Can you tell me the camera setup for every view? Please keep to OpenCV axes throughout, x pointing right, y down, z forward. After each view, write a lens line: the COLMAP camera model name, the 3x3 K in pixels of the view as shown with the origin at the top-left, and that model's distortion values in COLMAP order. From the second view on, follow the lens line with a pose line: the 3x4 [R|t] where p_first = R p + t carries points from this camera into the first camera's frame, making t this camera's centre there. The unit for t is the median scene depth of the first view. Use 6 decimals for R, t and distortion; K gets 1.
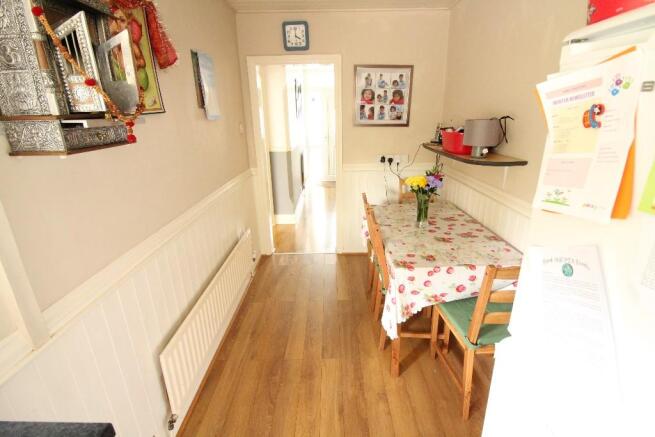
lens RADIAL K [[305.3, 0, 331.0], [0, 305.3, 206.2], [0, 0, 1]] dist [-0.001192, -0.001110]
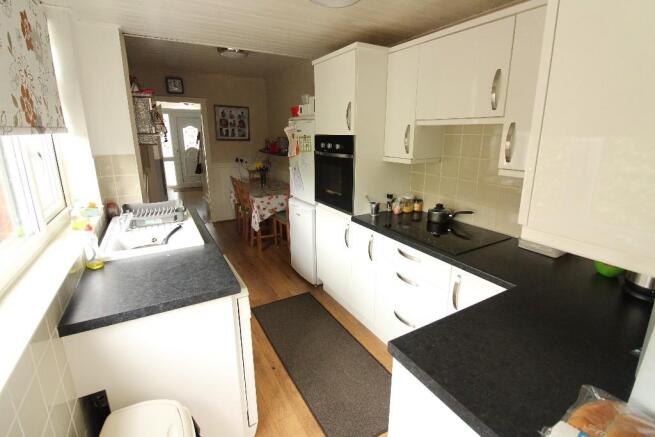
lens RADIAL K [[305.3, 0, 331.0], [0, 305.3, 206.2], [0, 0, 1]] dist [-0.001192, -0.001110]
pose [[0.866017, -0.100989, 0.489710, -0.301652], [0.128098, 0.991516, -0.022059, 0.265368], [-0.483327, 0.081835, 0.871607, -0.912647]]
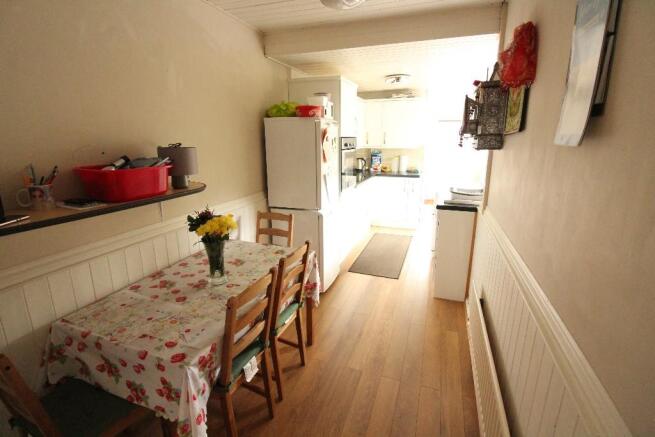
lens RADIAL K [[305.3, 0, 331.0], [0, 305.3, 206.2], [0, 0, 1]] dist [-0.001192, -0.001110]
pose [[-0.940030, -0.057876, 0.336145, -0.216156], [0.115583, 0.873143, 0.473563, -0.428007], [-0.320911, 0.484016, -0.814091, 1.415205]]
